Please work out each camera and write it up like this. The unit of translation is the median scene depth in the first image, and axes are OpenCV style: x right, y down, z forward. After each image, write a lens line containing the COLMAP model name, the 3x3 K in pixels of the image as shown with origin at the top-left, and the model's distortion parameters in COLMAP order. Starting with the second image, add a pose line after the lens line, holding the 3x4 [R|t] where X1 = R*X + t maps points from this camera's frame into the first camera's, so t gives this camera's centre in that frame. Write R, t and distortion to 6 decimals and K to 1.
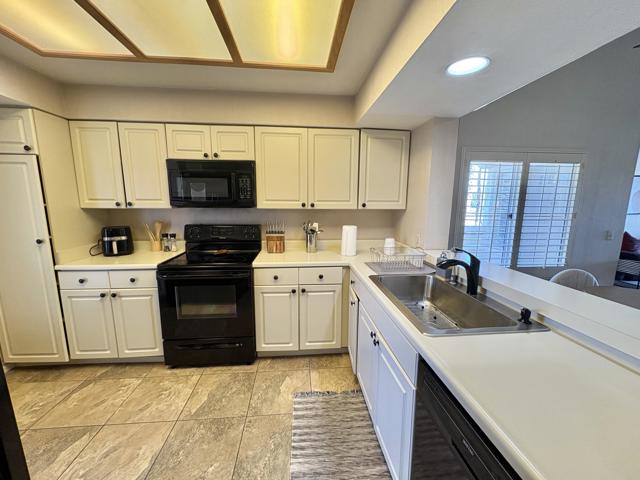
lens RADIAL K [[254.7, 0, 319.6], [0, 254.7, 240.7], [0, 0, 1]] dist [-0.000030, 0.000045]
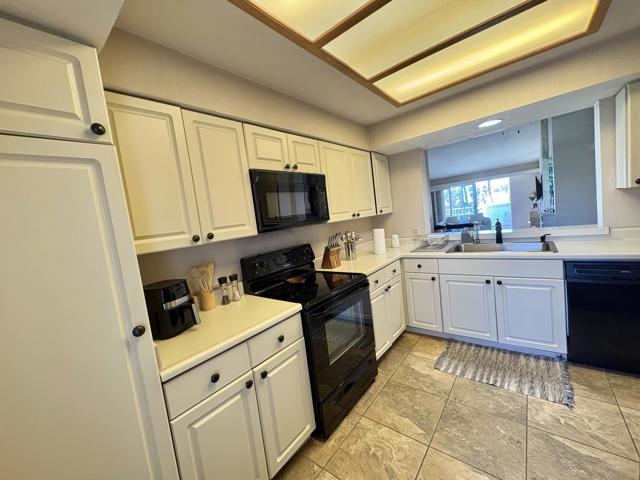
lens RADIAL K [[254.7, 0, 319.6], [0, 254.7, 240.7], [0, 0, 1]] dist [-0.000030, 0.000045]
pose [[0.692450, -0.161216, 0.703223, -1.034447], [0.237939, 0.971210, -0.011641, -0.063130], [-0.681100, 0.175385, 0.710875, 0.379724]]
